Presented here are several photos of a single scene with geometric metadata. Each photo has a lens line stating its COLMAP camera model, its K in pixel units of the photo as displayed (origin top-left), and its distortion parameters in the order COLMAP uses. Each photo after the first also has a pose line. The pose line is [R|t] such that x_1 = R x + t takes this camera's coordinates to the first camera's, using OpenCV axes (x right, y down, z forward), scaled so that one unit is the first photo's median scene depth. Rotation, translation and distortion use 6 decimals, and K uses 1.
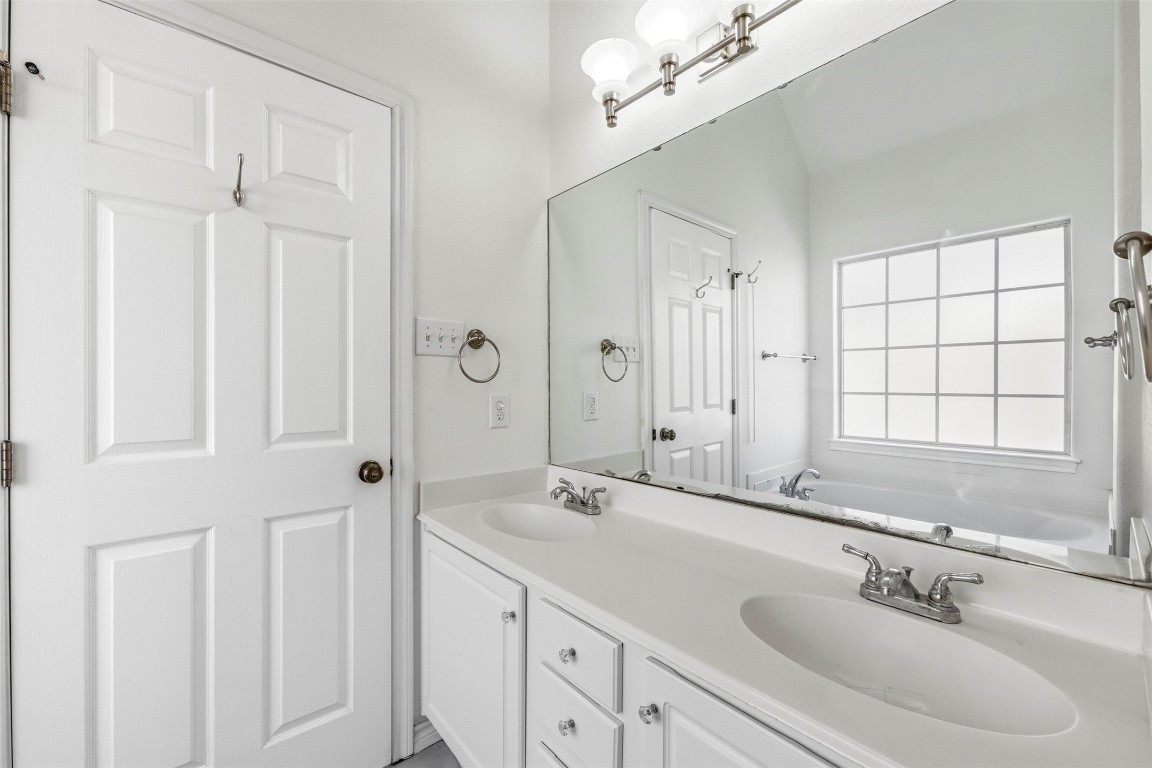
lens RADIAL K [[542.9, 0, 600.2], [0, 542.9, 379.4], [0, 0, 1]] dist [-0.016070, 0.000284]
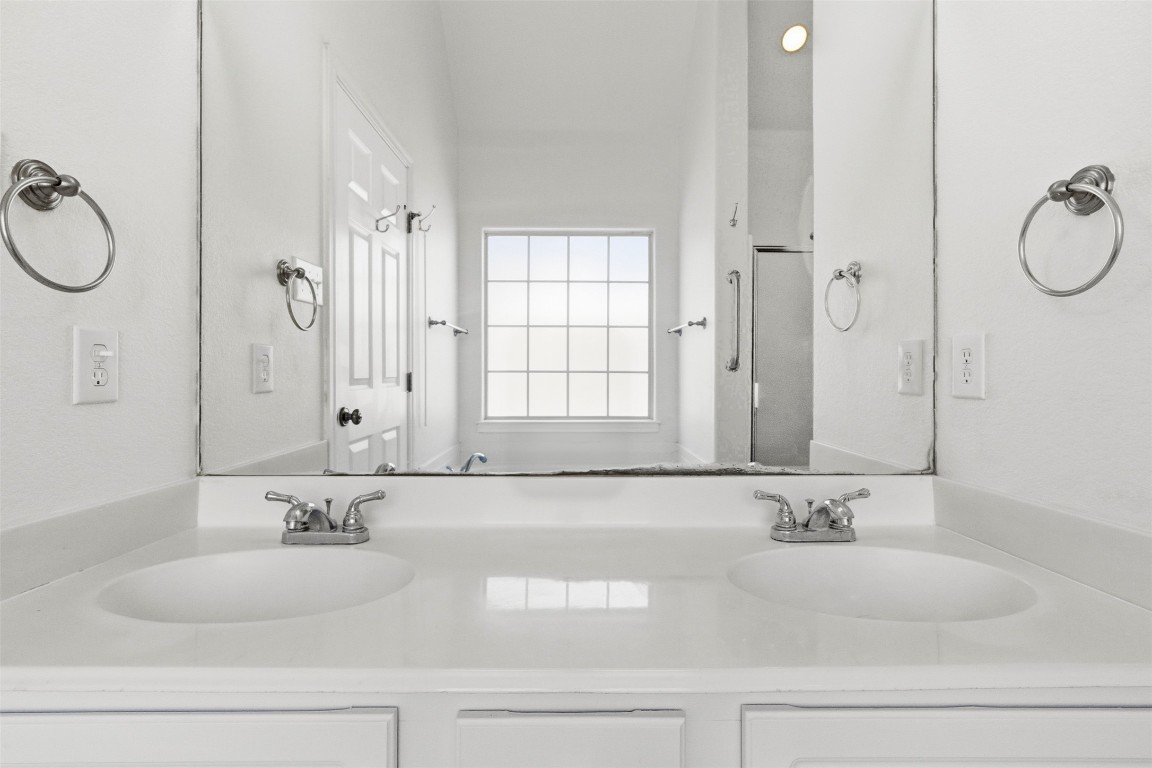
lens RADIAL K [[542.9, 0, 600.2], [0, 542.9, 379.4], [0, 0, 1]] dist [-0.016070, 0.000284]
pose [[0.619714, -0.001009, 0.784827, -0.205043], [0.012376, 0.999887, -0.008487, 0.058915], [-0.784730, 0.014973, 0.619657, 0.307213]]
